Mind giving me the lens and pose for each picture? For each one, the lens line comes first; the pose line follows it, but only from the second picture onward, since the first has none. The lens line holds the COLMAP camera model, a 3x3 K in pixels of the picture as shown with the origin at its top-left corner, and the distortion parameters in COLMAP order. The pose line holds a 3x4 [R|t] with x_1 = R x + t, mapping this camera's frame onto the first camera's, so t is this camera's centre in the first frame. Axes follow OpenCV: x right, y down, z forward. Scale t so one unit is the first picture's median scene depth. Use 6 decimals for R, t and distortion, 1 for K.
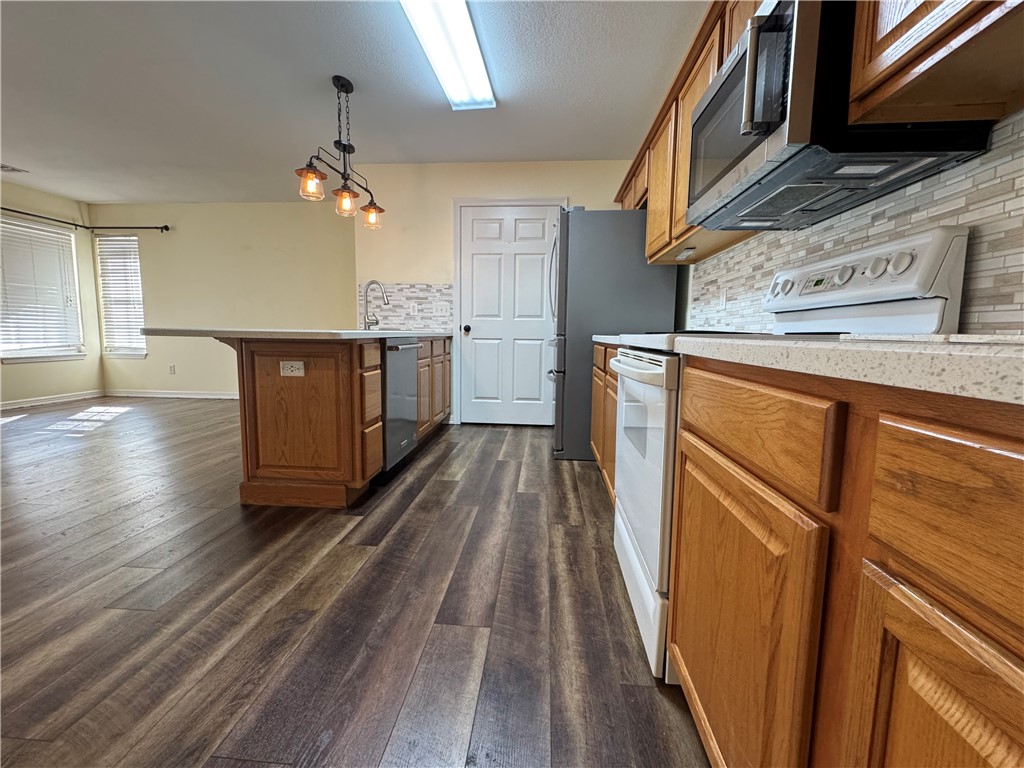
lens RADIAL K [[450.0, 0, 510.7], [0, 450.0, 382.9], [0, 0, 1]] dist [-0.001386, -0.000227]
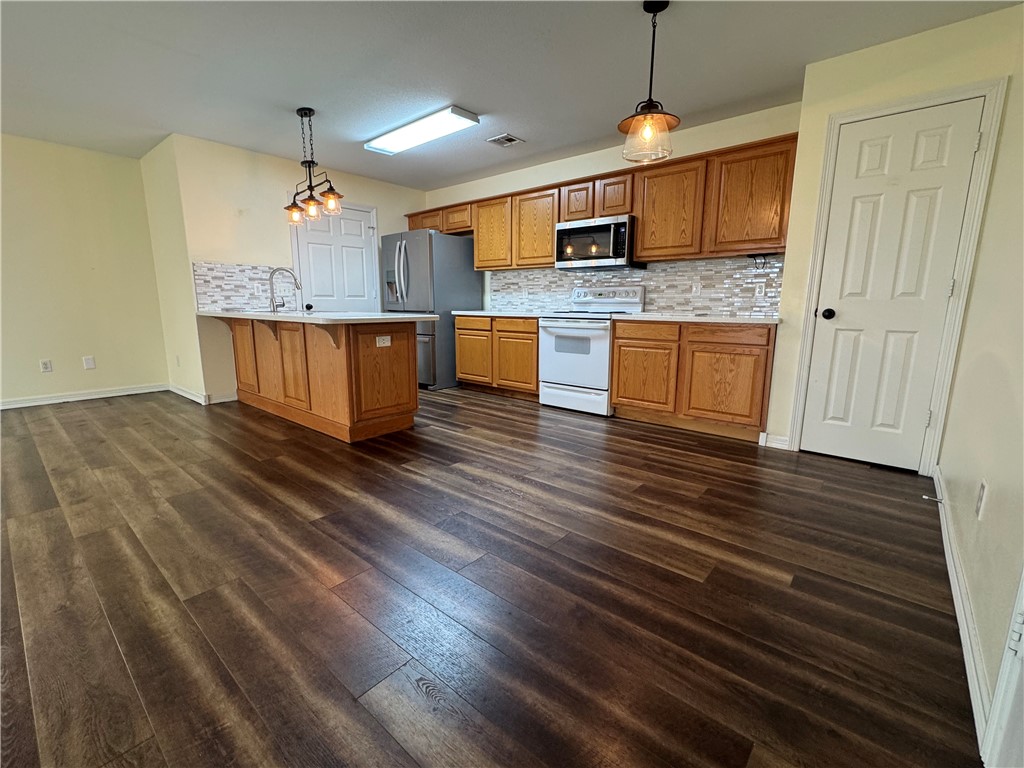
lens RADIAL K [[450.0, 0, 510.7], [0, 450.0, 382.9], [0, 0, 1]] dist [-0.001386, -0.000227]
pose [[0.586821, -0.156282, 0.794492, -1.118973], [0.094090, 0.987711, 0.124794, -0.032396], [-0.804232, 0.001522, 0.594314, -0.178643]]
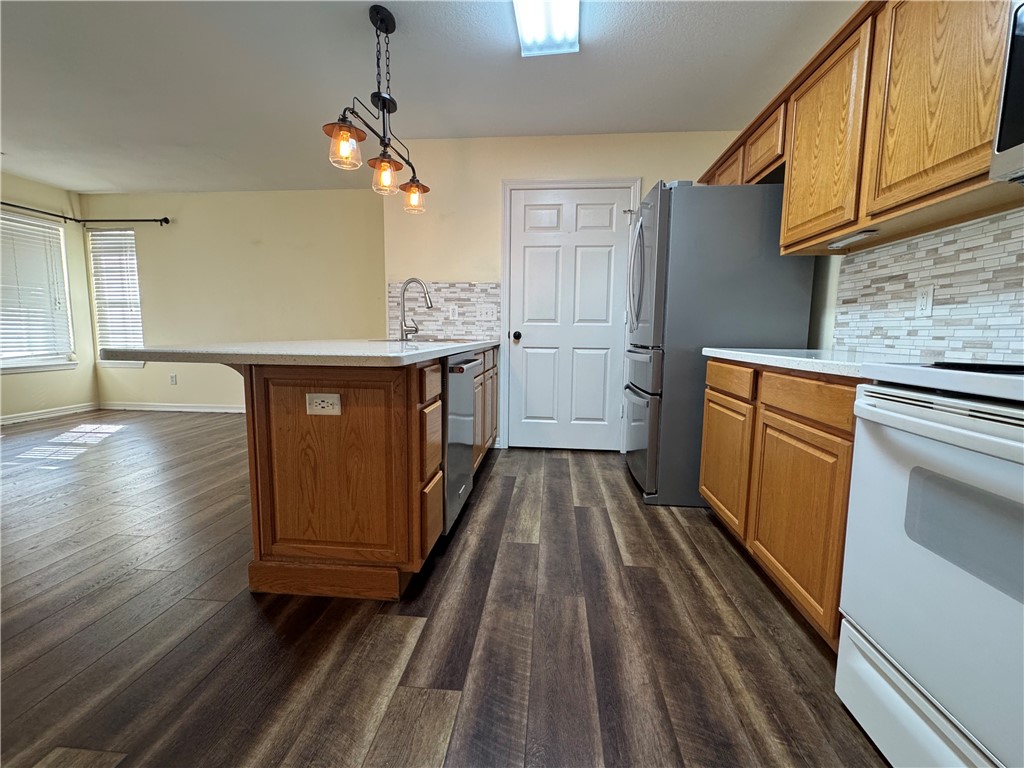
lens RADIAL K [[449.5, 0, 512.4], [0, 449.5, 383.2], [0, 0, 1]] dist [-0.001375, -0.000491]
pose [[0.999930, -0.000706, -0.011789, -0.142858], [0.000739, 0.999996, 0.002777, -0.050611], [0.011787, -0.002785, 0.999927, 0.238453]]
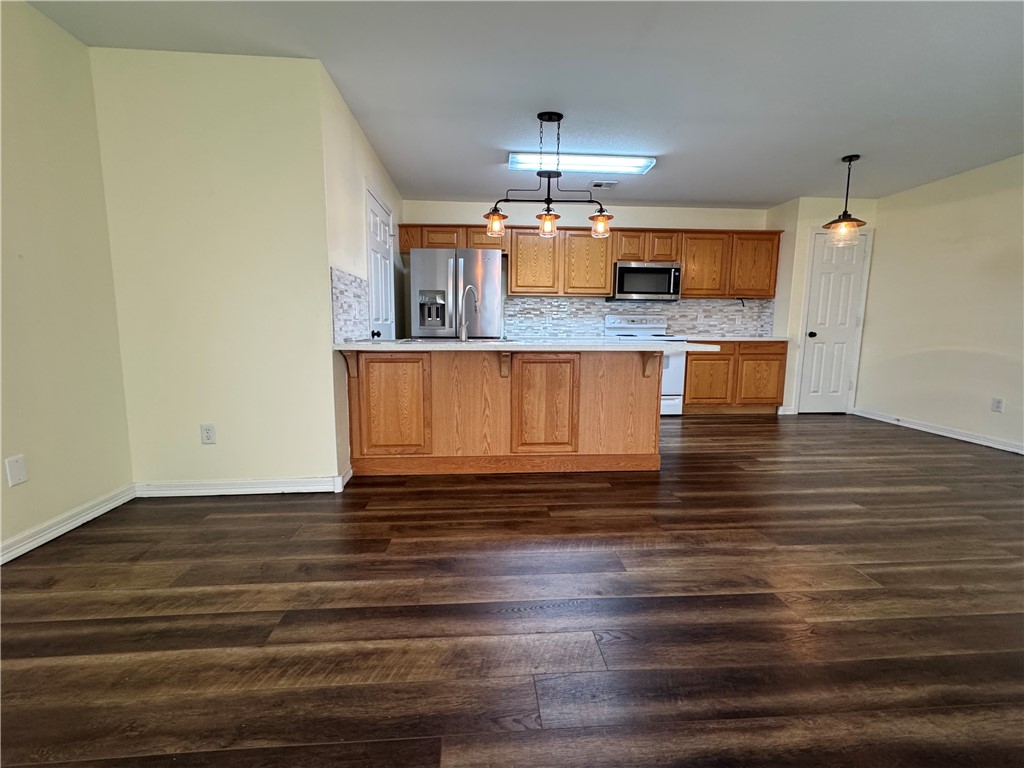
lens RADIAL K [[450.0, 0, 510.7], [0, 450.0, 382.9], [0, 0, 1]] dist [-0.001386, -0.000227]
pose [[-0.156860, -0.143265, 0.977175, -1.490616], [0.099490, 0.982097, 0.159957, -0.210362], [-0.982597, 0.122310, -0.139799, 1.303729]]
